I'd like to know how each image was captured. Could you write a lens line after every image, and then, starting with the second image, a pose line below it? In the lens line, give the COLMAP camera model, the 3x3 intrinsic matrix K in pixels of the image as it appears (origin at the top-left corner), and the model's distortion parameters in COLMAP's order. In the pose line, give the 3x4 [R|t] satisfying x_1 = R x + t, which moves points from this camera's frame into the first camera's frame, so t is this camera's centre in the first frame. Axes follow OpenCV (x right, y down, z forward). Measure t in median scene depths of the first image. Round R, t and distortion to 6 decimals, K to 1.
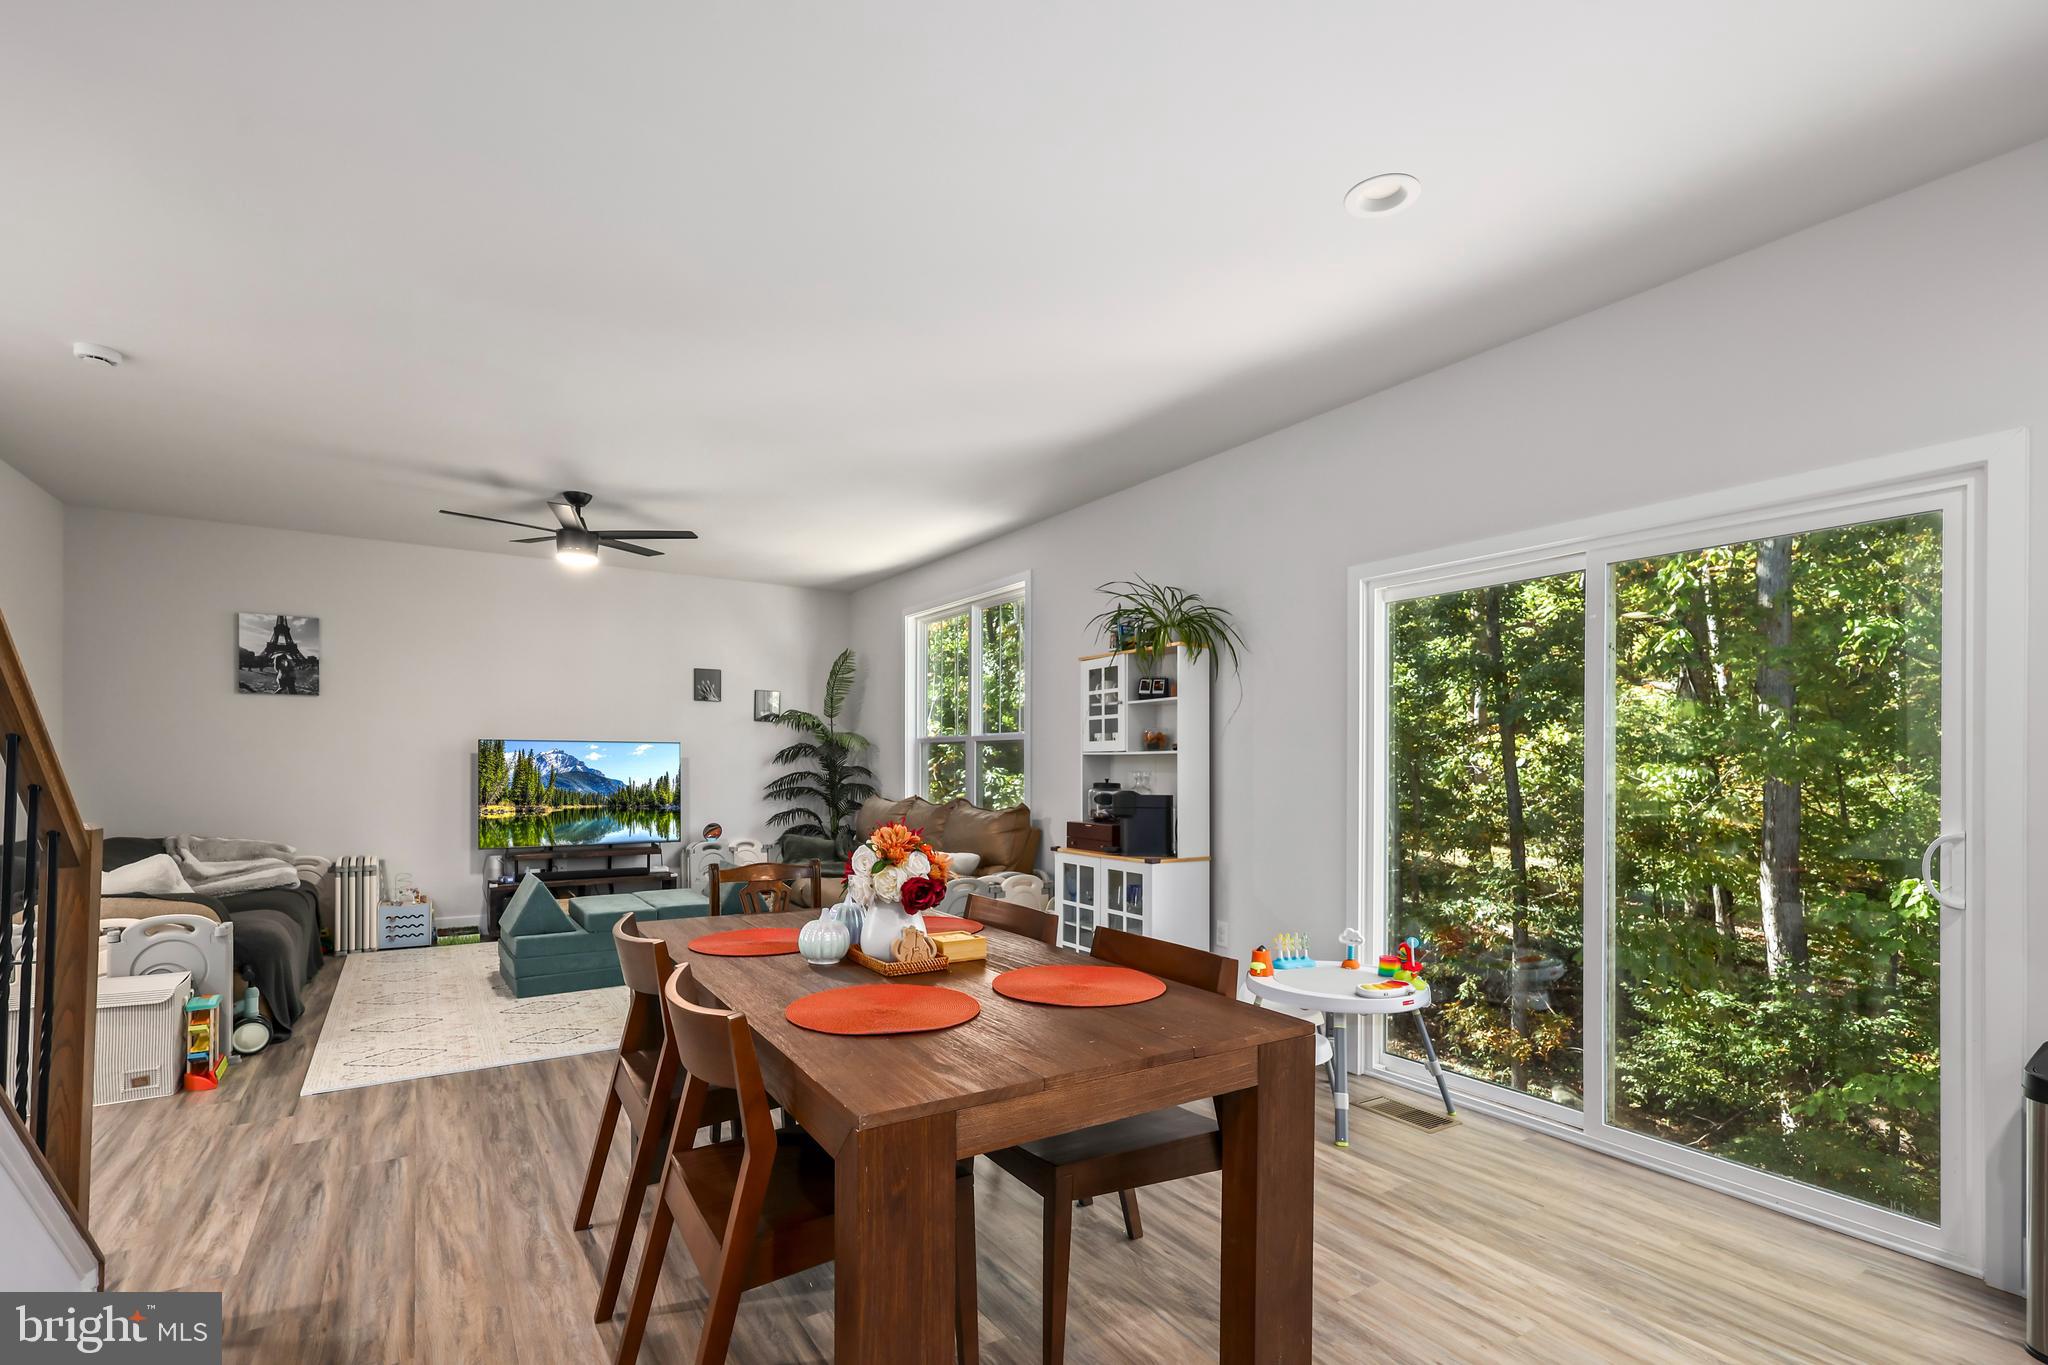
lens RADIAL K [[940.2, 0, 1032.4], [0, 940.2, 767.0], [0, 0, 1]] dist [0.002131, 0.000535]
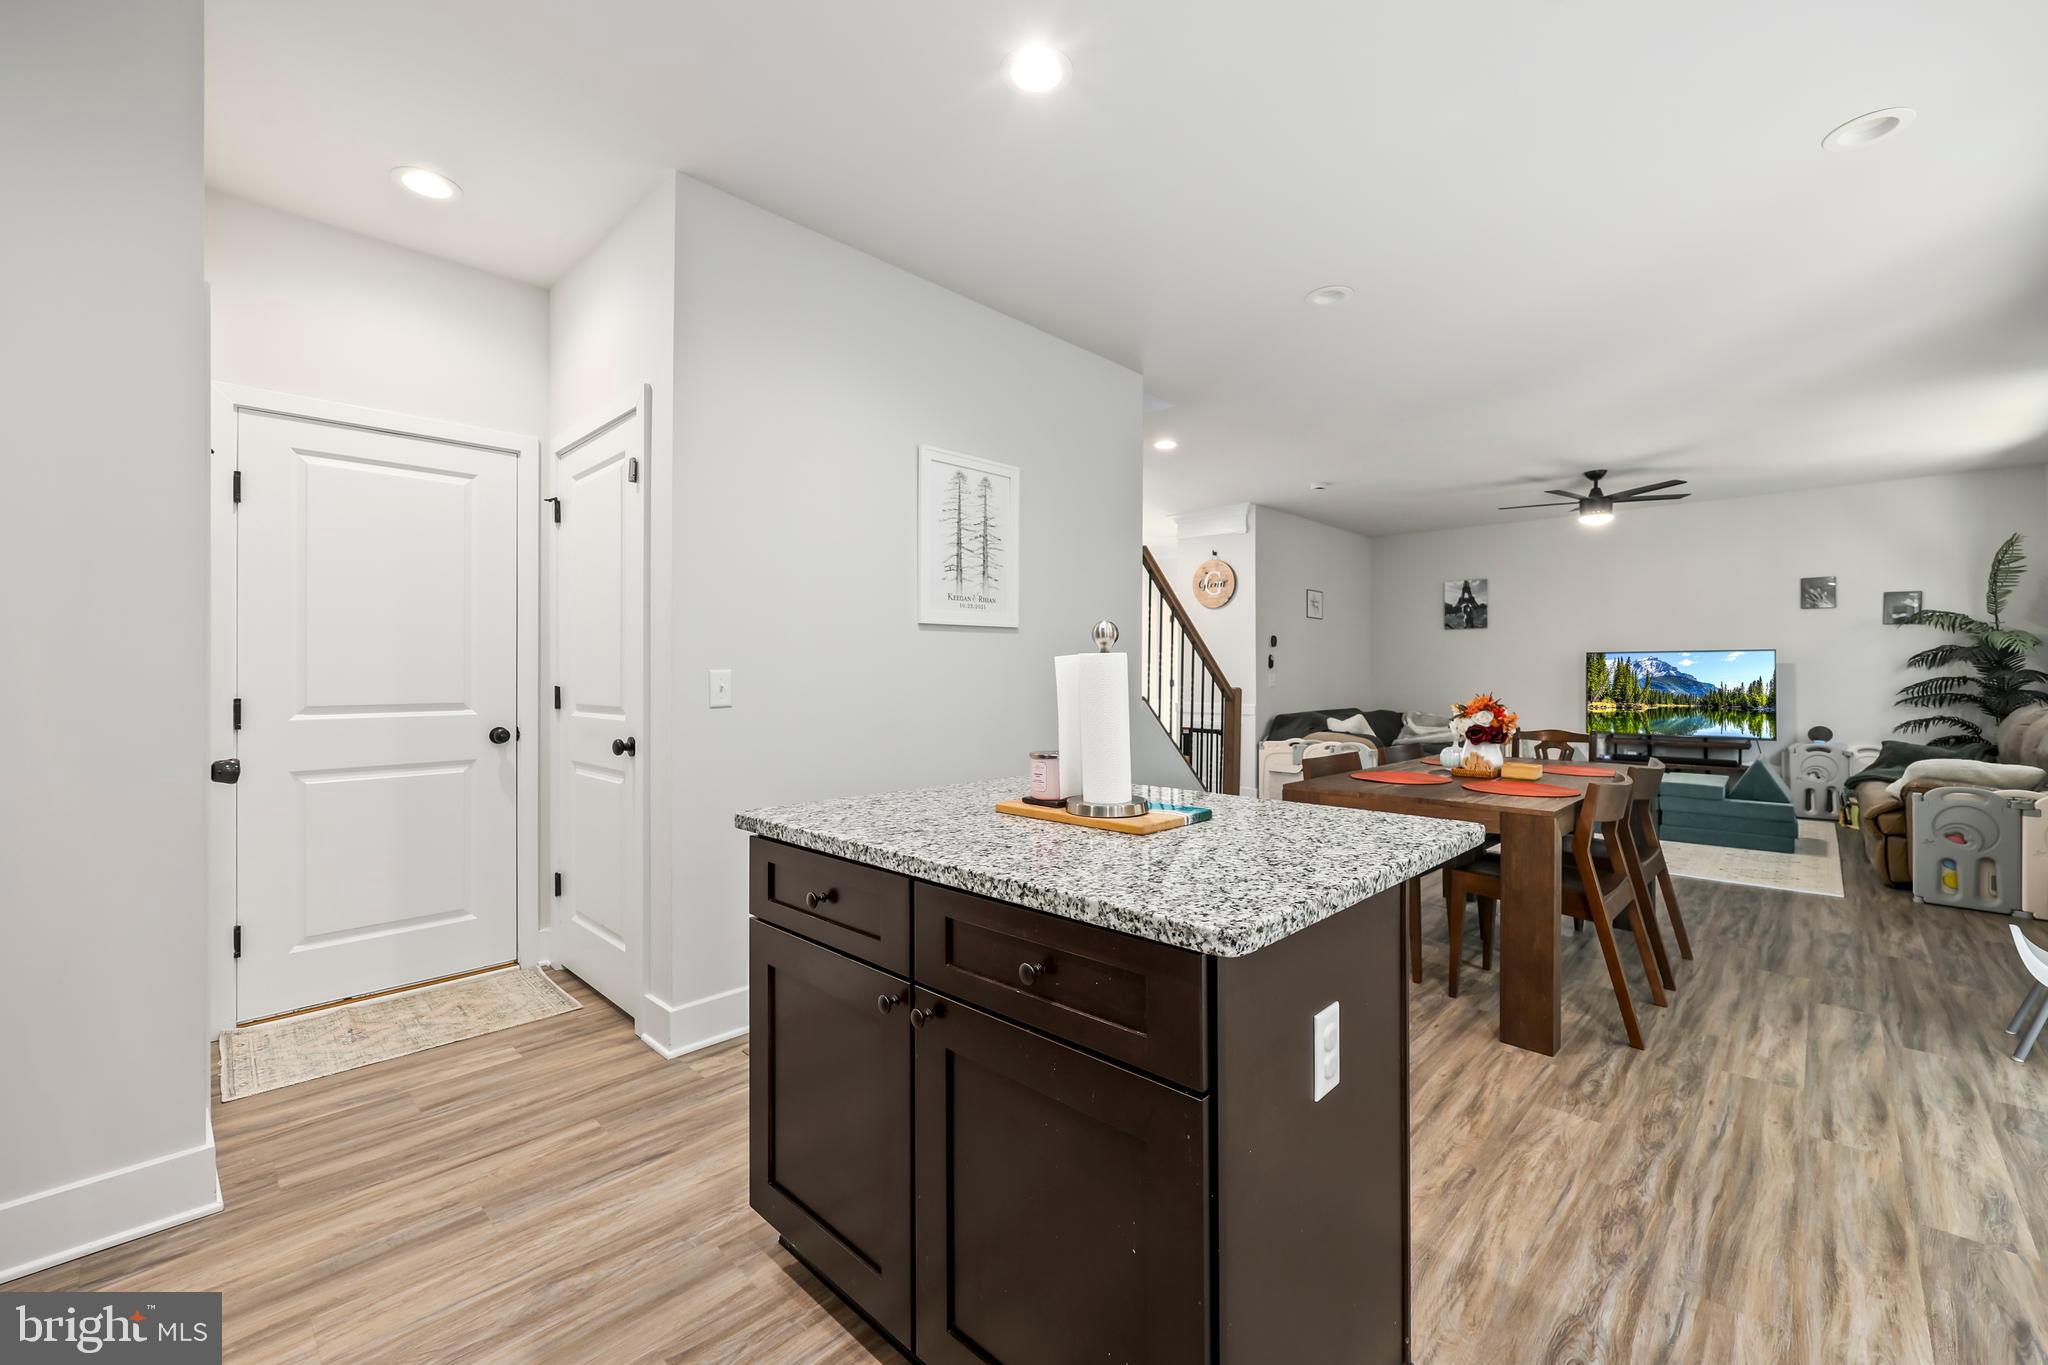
lens RADIAL K [[836.9, 0, 1023.0], [0, 836.9, 669.5], [0, 0, 1]] dist [-0.000900, -0.000290]
pose [[0.222516, -0.011757, -0.974858, 0.404287], [-0.001439, 0.999922, -0.012388, 0.011147], [0.974928, 0.004160, 0.222482, -0.063264]]
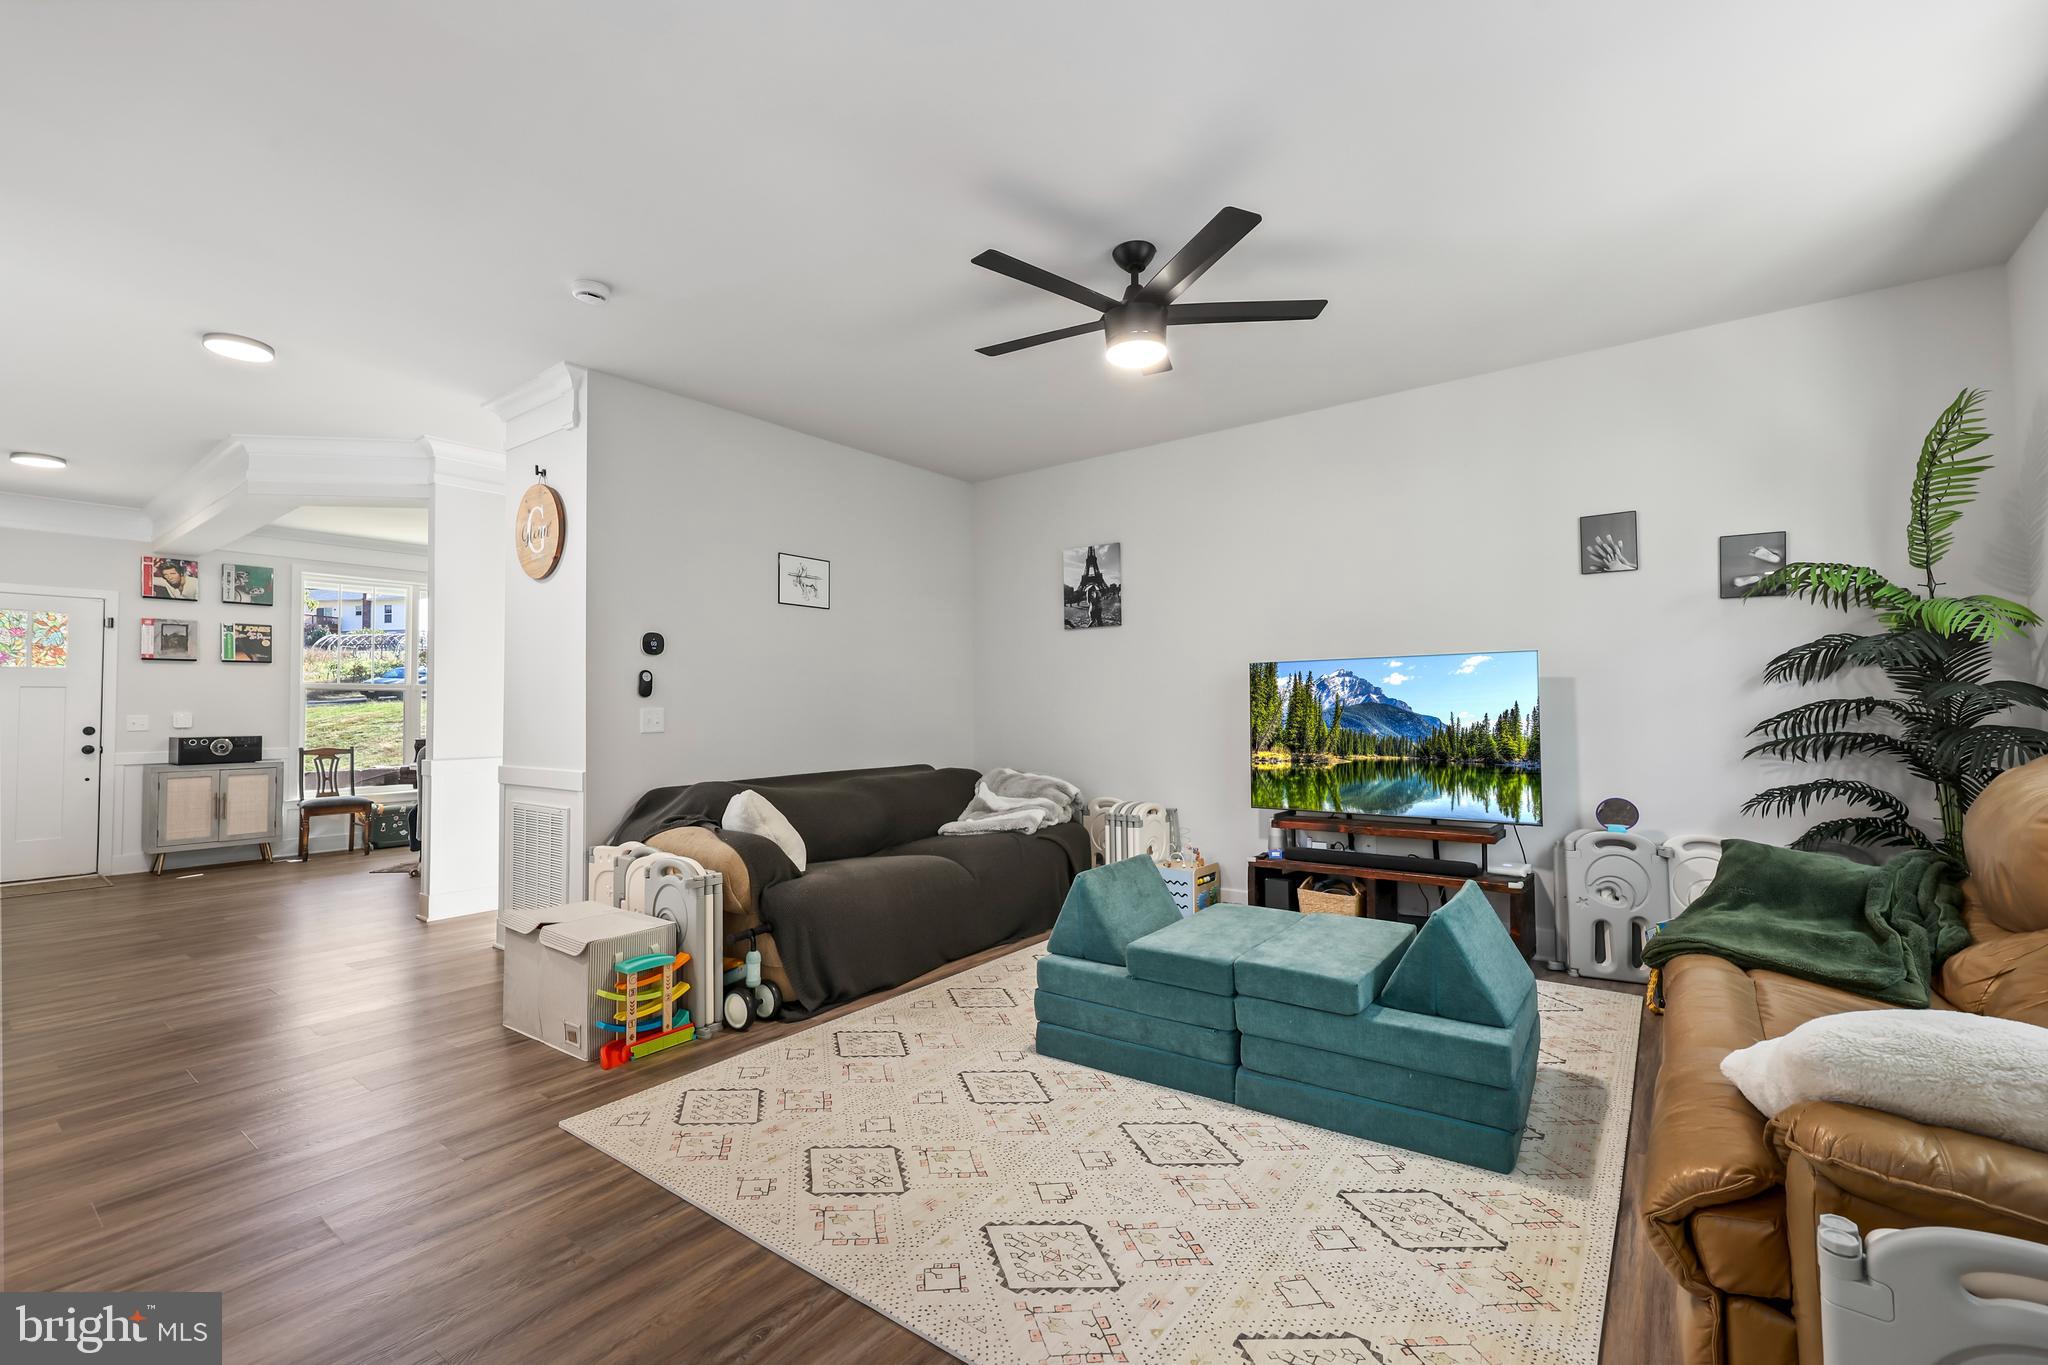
lens RADIAL K [[872.2, 0, 1033.4], [0, 872.2, 682.6], [0, 0, 1]] dist [-0.002459, 0.000120]
pose [[0.337099, -0.040104, -0.940615, 0.015322], [0.008570, 0.999182, -0.039530, 0.012345], [0.941430, 0.005265, 0.337166, 0.589761]]
